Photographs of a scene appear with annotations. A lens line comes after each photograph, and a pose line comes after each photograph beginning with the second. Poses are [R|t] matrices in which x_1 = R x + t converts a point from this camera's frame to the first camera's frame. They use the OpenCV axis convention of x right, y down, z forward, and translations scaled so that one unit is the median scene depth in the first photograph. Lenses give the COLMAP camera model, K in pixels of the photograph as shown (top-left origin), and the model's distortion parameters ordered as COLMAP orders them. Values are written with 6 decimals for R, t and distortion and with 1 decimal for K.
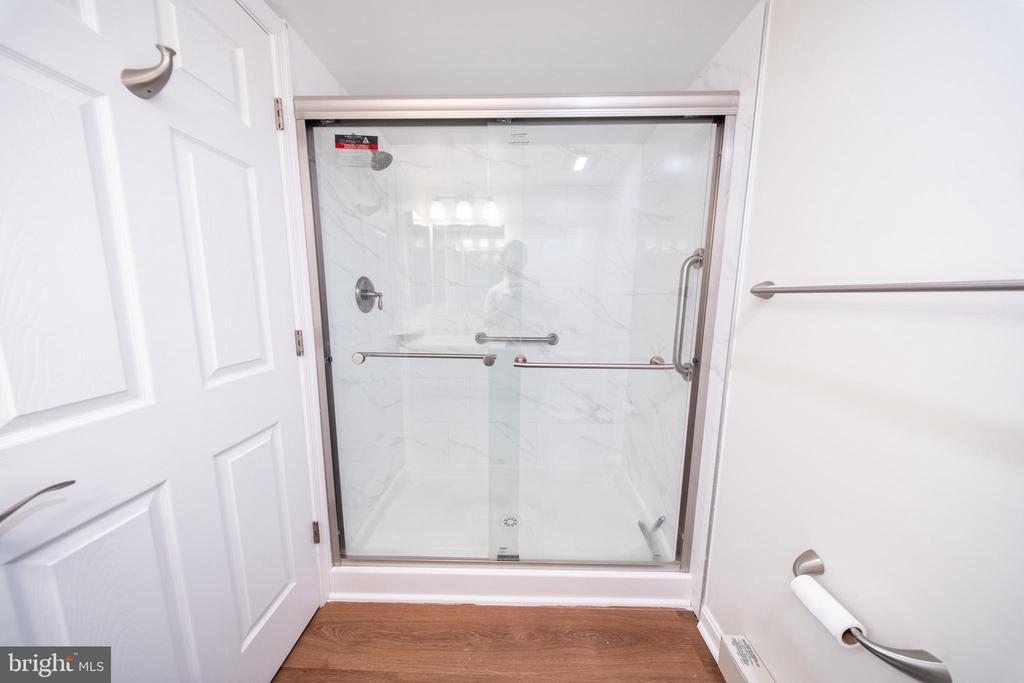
lens RADIAL K [[303.4, 0, 510.5], [0, 303.4, 337.6], [0, 0, 1]] dist [0.000054, -0.000004]
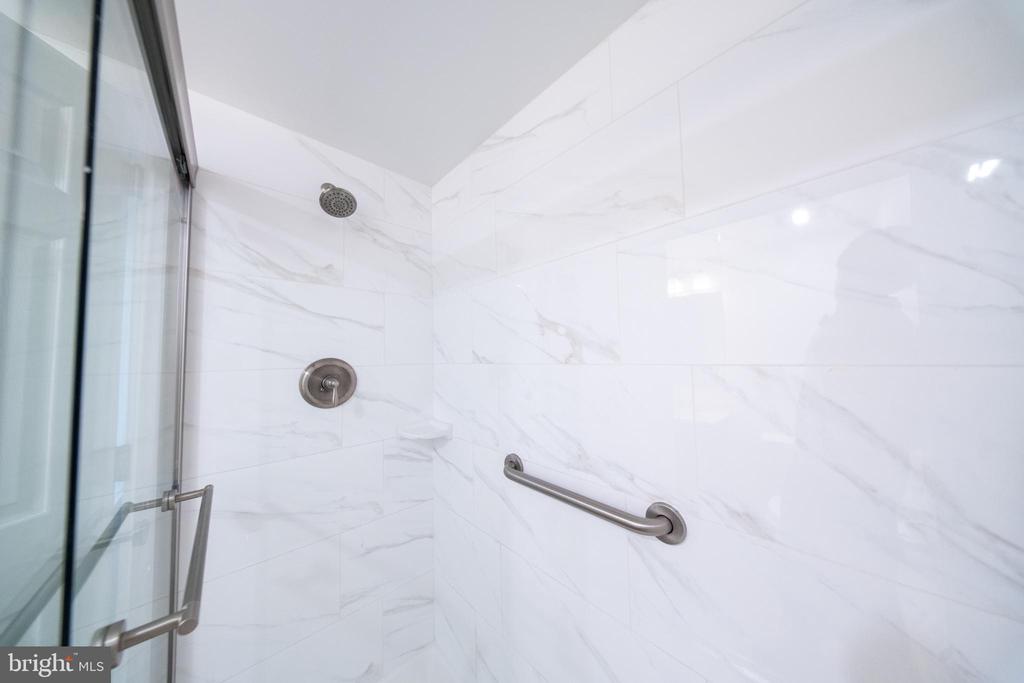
lens RADIAL K [[299.8, 0, 508.3], [0, 299.8, 337.3], [0, 0, 1]] dist [-0.004774, -0.000055]
pose [[0.719271, -0.059301, -0.692194, 0.264936], [-0.066835, 0.985822, -0.153906, -0.140982], [0.691507, 0.156963, 0.705110, 0.653991]]
